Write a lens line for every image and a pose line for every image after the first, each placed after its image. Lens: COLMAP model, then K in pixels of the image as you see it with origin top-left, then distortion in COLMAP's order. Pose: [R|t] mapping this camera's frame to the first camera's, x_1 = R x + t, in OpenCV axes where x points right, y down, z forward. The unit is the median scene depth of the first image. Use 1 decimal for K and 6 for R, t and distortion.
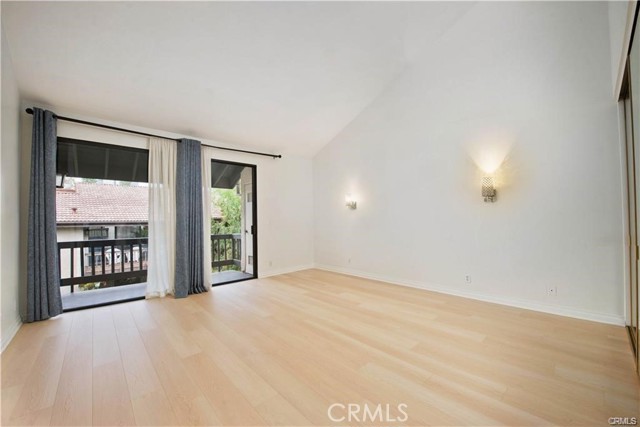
lens RADIAL K [[254.5, 0, 324.3], [0, 254.5, 215.1], [0, 0, 1]] dist [-0.019631, -0.000515]
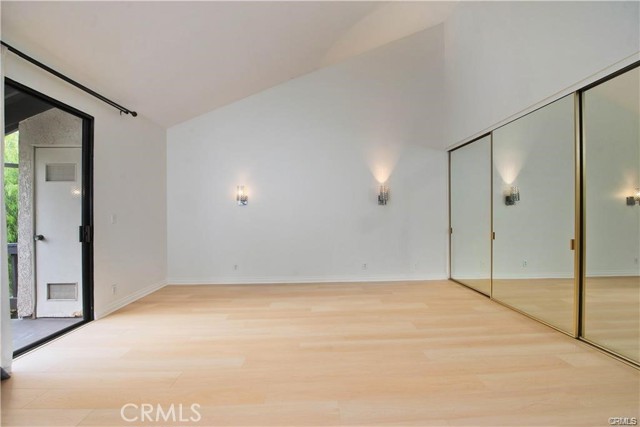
lens RADIAL K [[254.5, 0, 323.3], [0, 254.5, 213.8], [0, 0, 1]] dist [-0.019631, -0.000515]
pose [[0.635983, 0.023440, 0.771347, -0.405966], [-0.019277, 0.999709, -0.014486, 0.015893], [-0.771462, -0.005656, 0.636250, 0.291313]]
